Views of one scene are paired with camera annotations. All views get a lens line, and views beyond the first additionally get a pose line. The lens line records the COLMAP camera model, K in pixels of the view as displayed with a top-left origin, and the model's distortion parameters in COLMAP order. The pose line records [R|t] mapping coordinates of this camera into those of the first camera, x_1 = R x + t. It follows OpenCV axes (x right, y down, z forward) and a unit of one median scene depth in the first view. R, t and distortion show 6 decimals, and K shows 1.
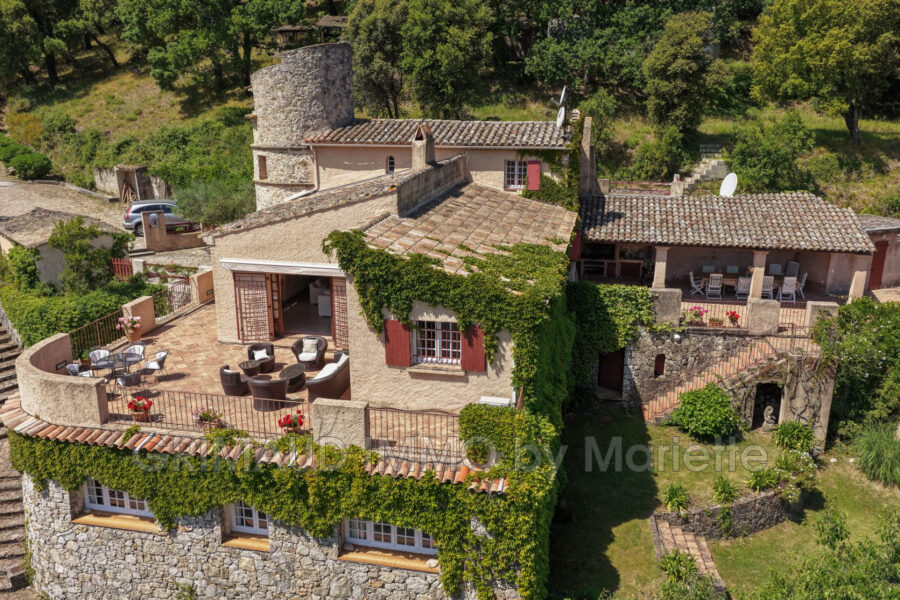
lens RADIAL K [[747.9, 0, 453.0], [0, 747.9, 298.1], [0, 0, 1]] dist [-0.006833, 0.021524]
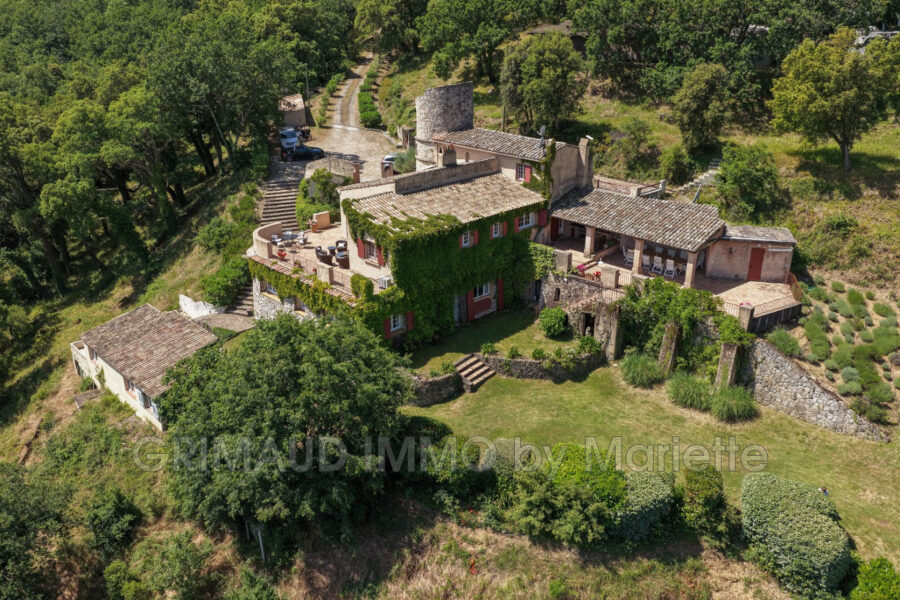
lens RADIAL K [[747.9, 0, 453.0], [0, 747.9, 298.1], [0, 0, 1]] dist [-0.006833, 0.021524]
pose [[0.832851, 0.208597, -0.512685, 0.966213], [-0.150000, 0.976665, 0.153704, -0.132184], [0.532784, -0.051111, 0.844707, -0.598252]]
